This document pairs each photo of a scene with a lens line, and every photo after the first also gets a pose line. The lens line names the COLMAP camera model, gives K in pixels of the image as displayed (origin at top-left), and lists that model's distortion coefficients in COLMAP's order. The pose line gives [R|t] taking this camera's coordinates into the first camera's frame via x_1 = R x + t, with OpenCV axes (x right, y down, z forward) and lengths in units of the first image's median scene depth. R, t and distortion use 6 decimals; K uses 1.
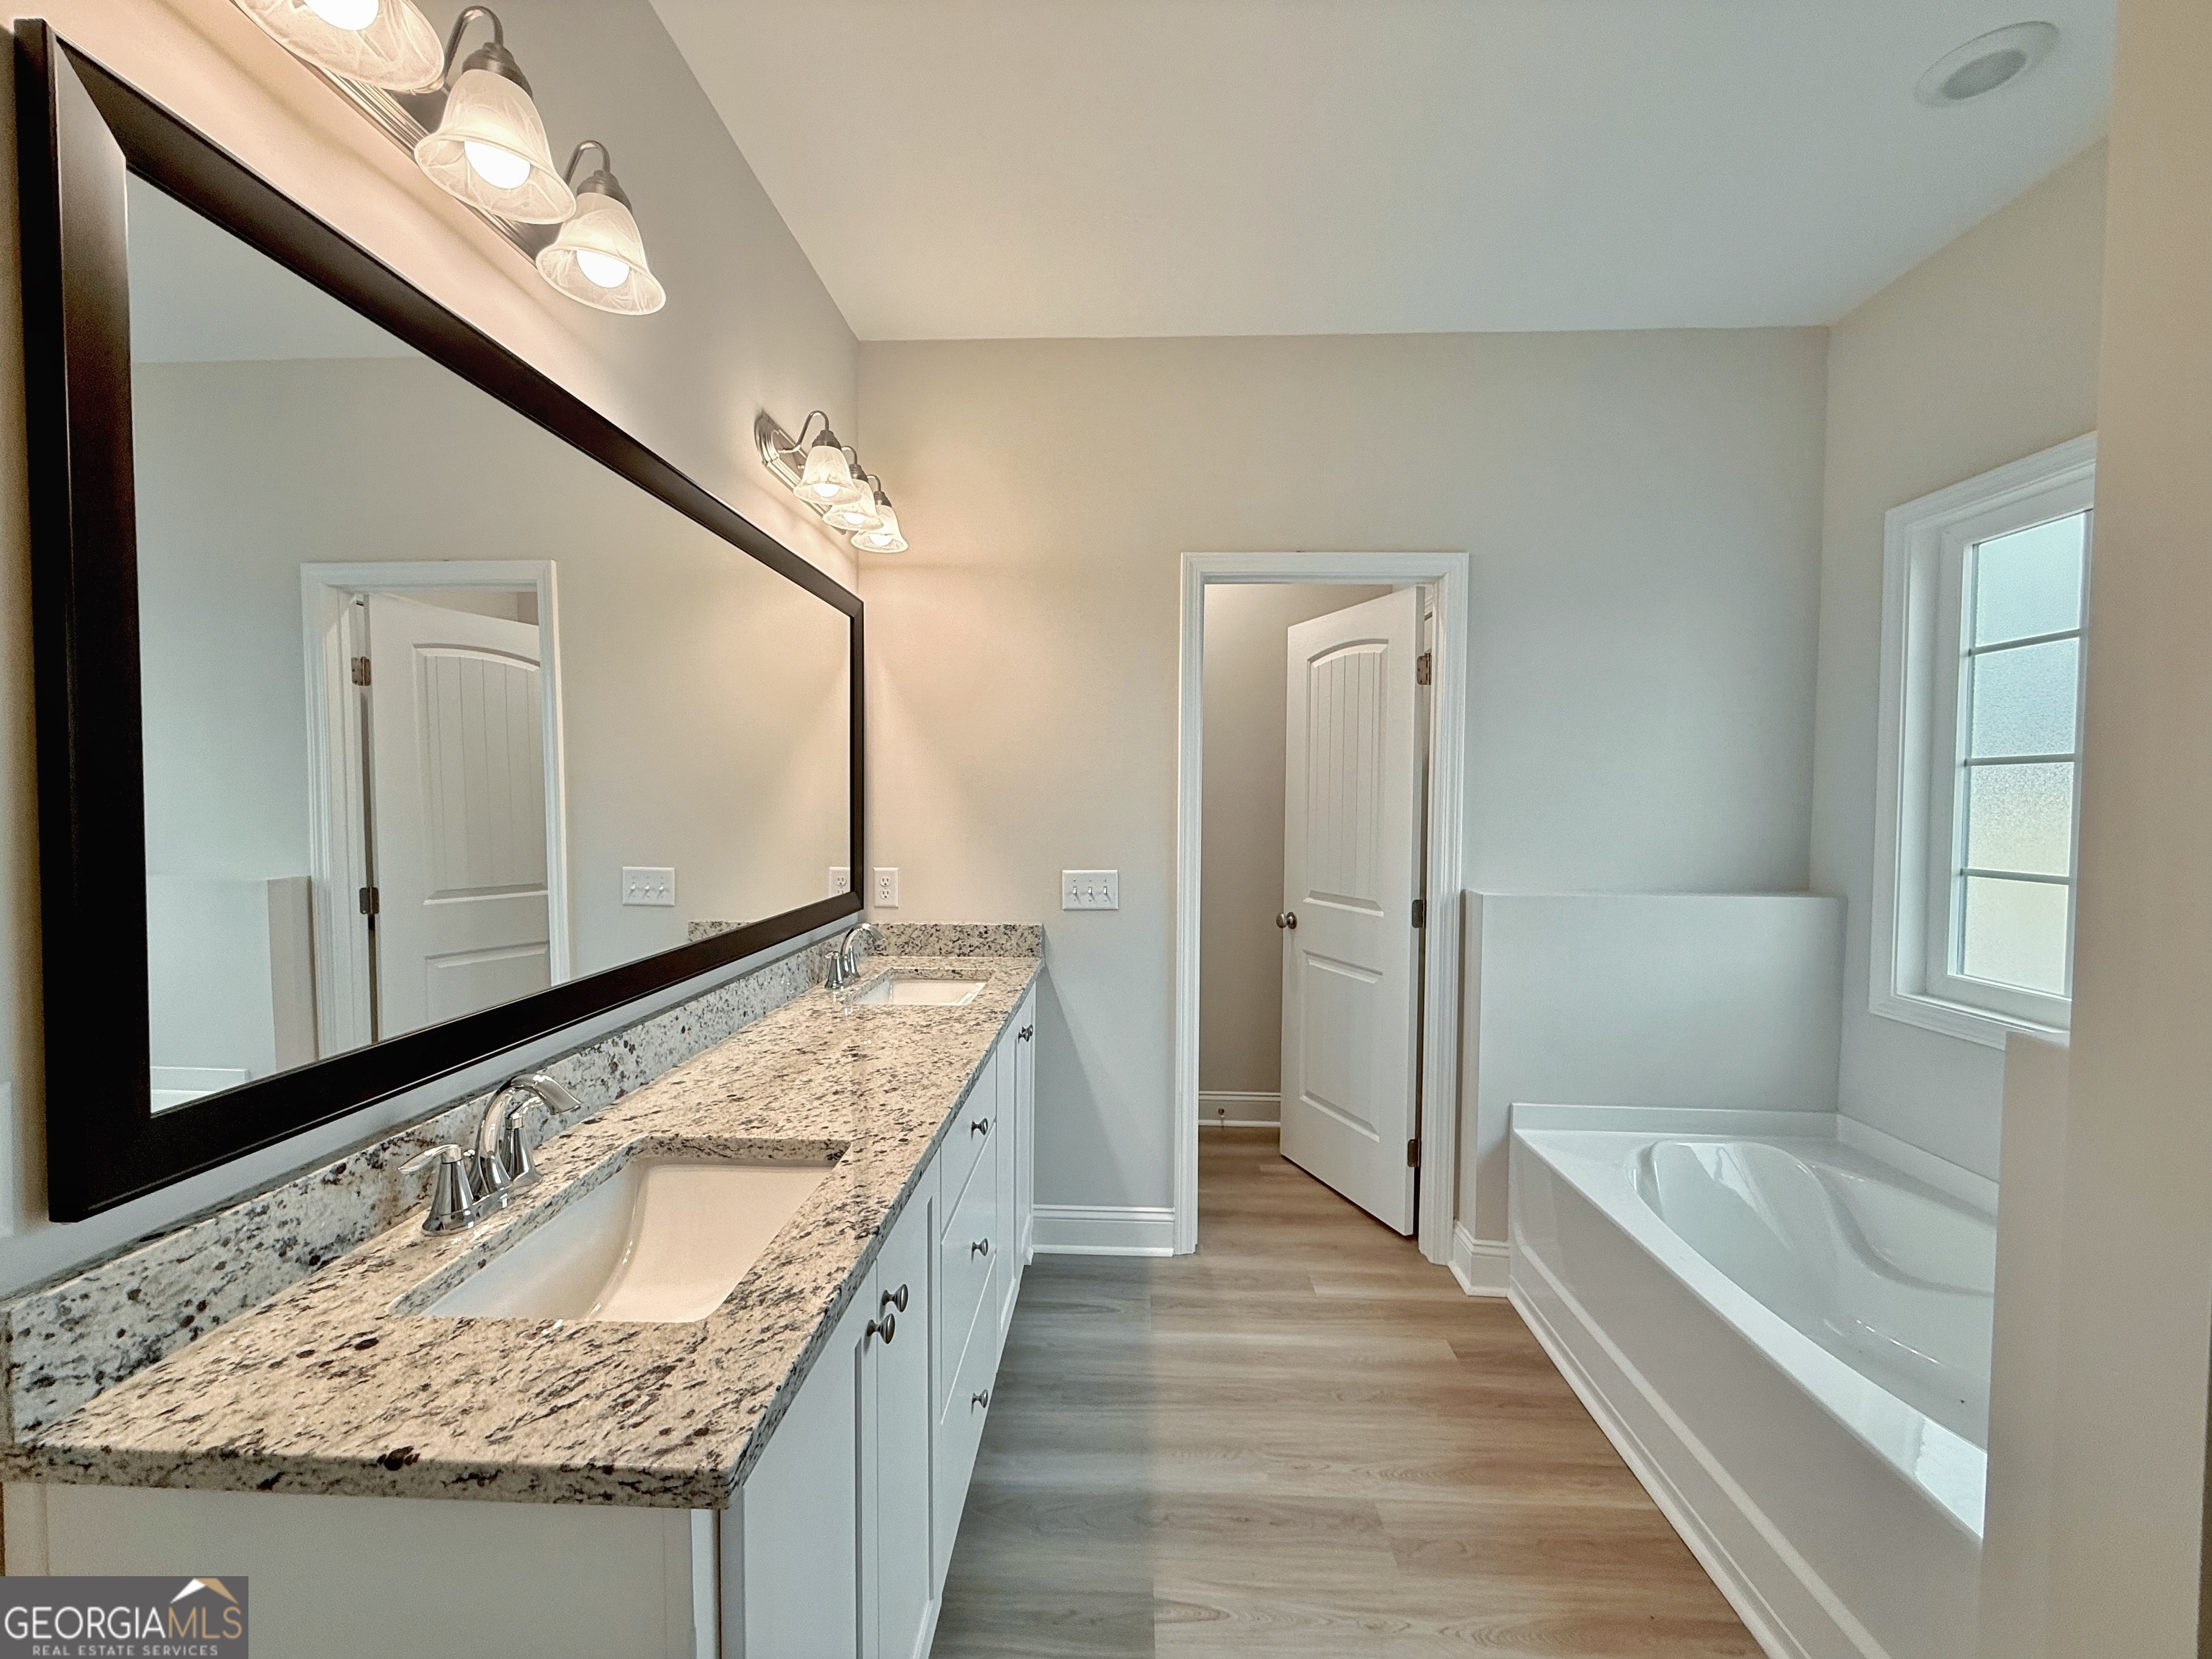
lens RADIAL K [[882.3, 0, 1099.9], [0, 882.3, 825.7], [0, 0, 1]] dist [-0.000458, 0.000352]
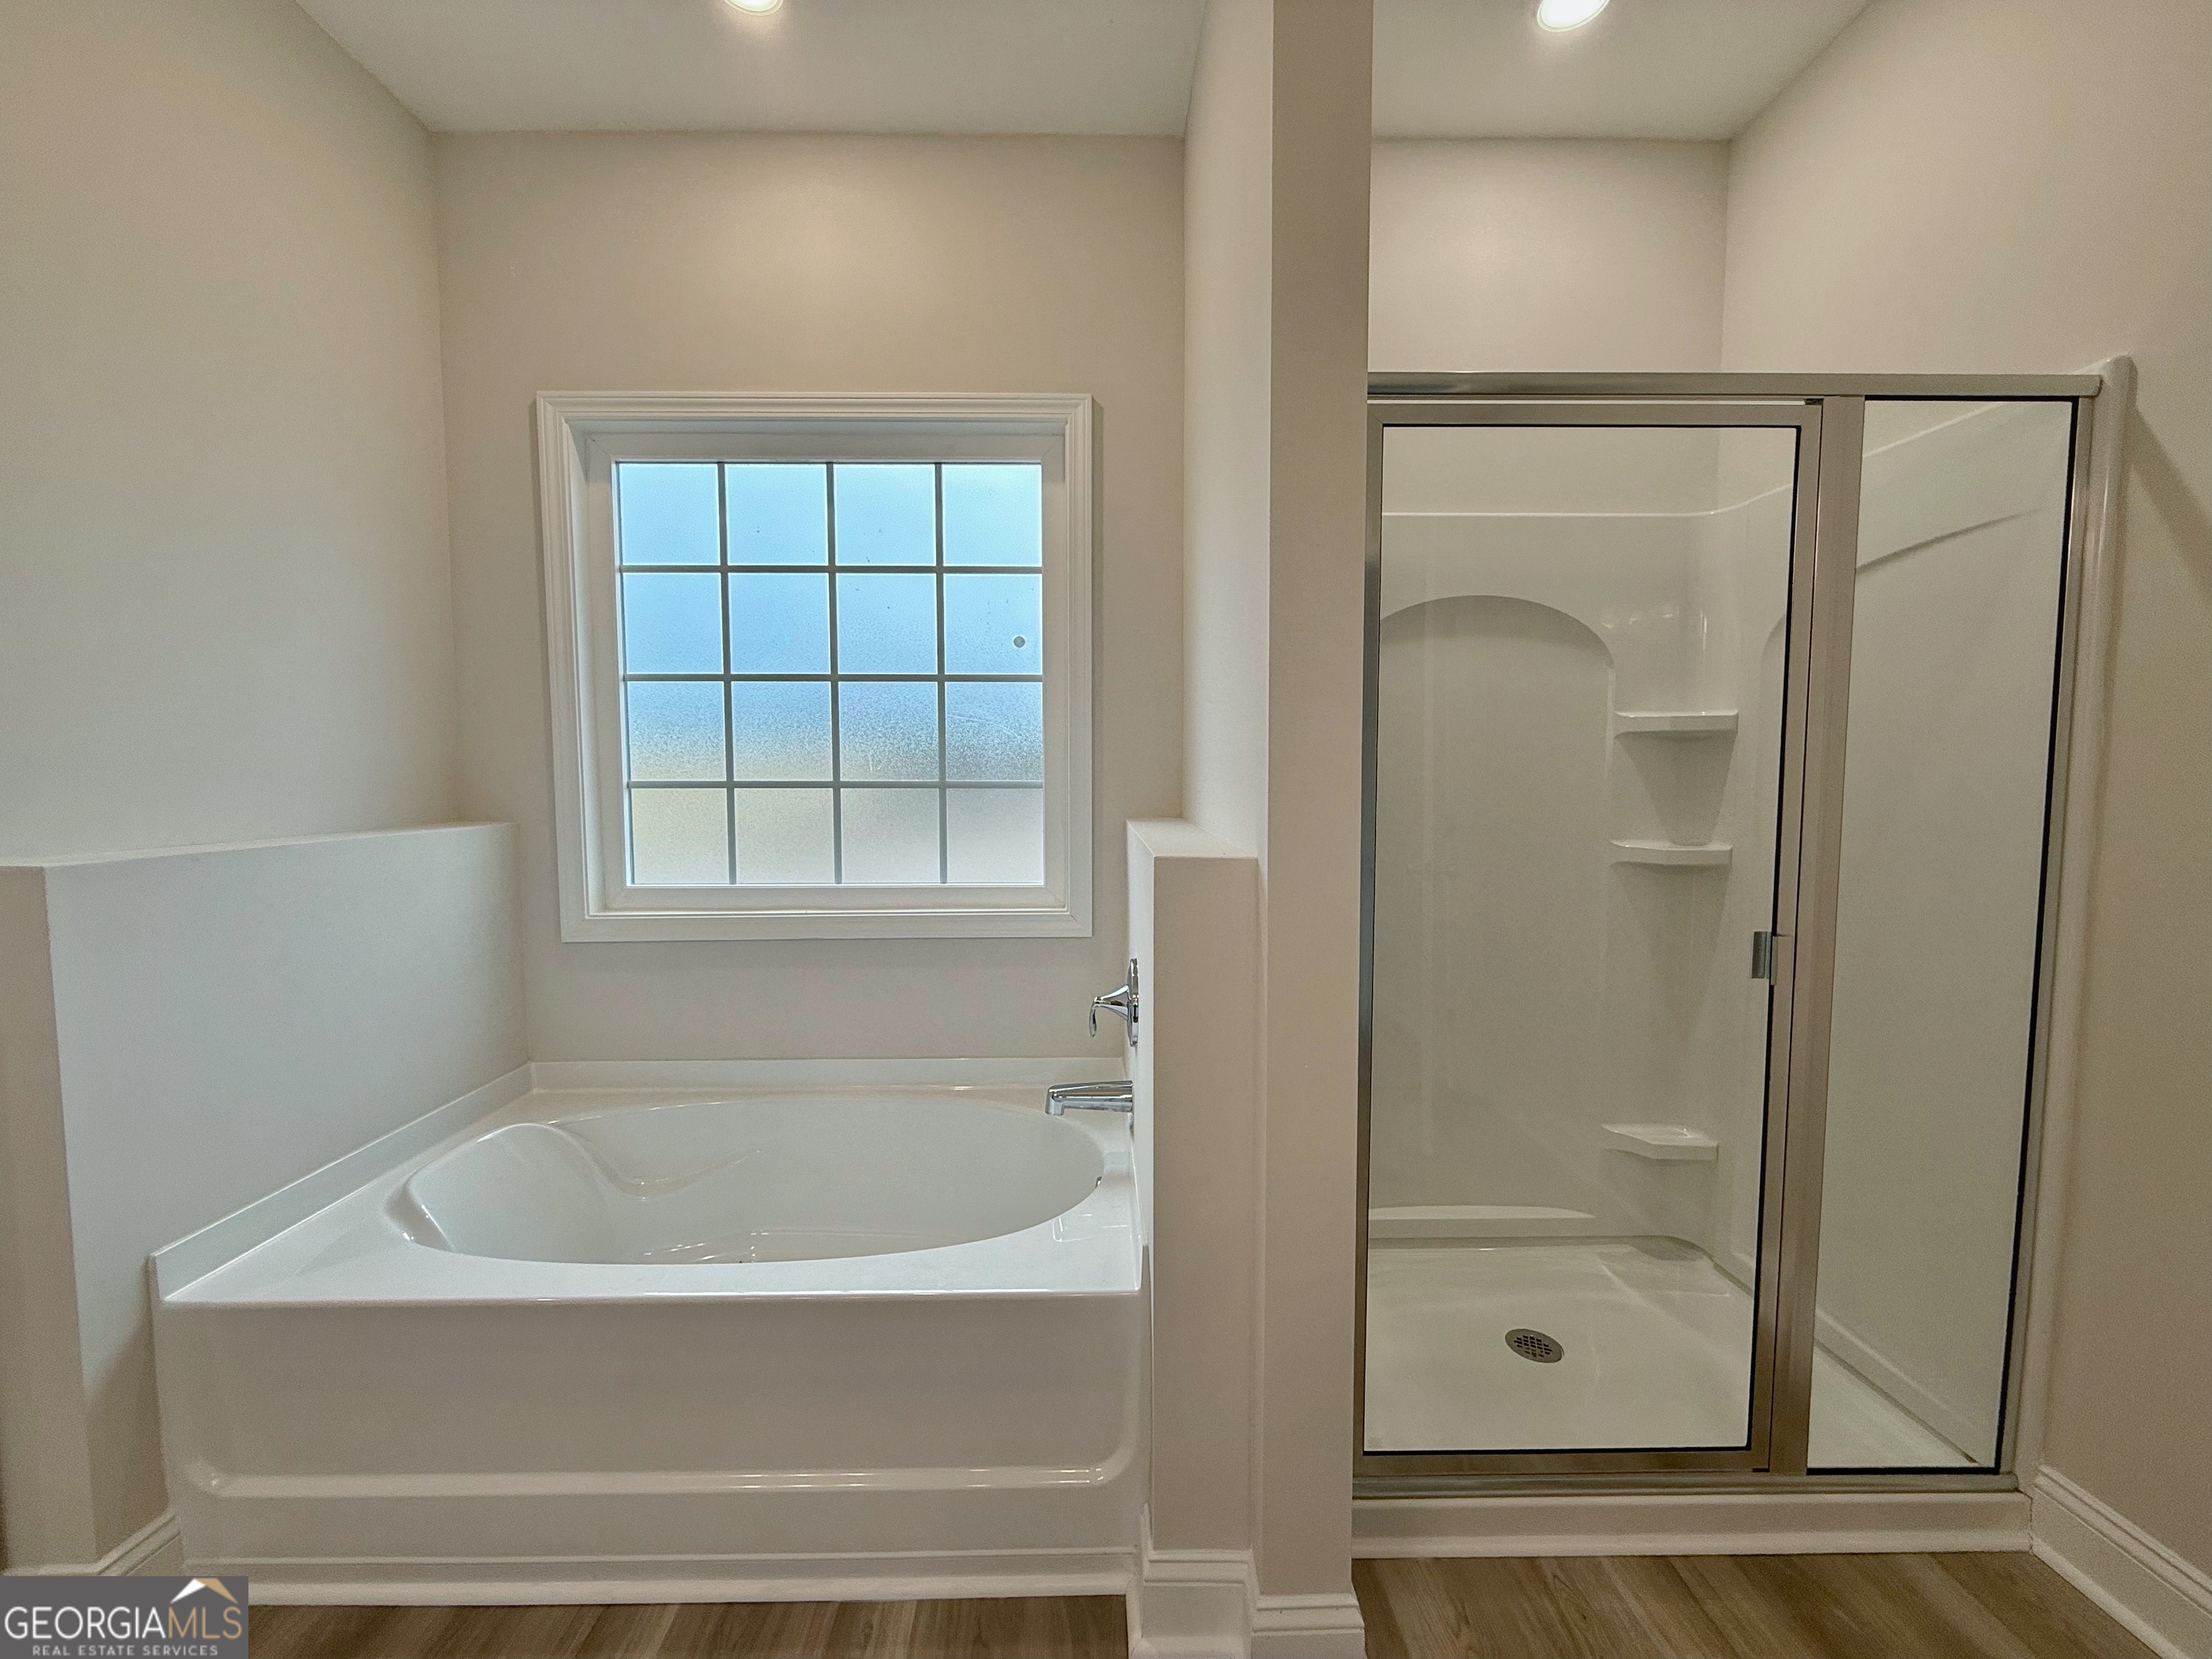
lens RADIAL K [[882.3, 0, 1099.9], [0, 882.3, 825.7], [0, 0, 1]] dist [-0.000458, 0.000352]
pose [[-0.050973, -0.069191, 0.996300, -0.074156], [0.036502, 0.996802, 0.071094, 0.042567], [-0.998033, 0.039991, -0.048285, 0.454389]]
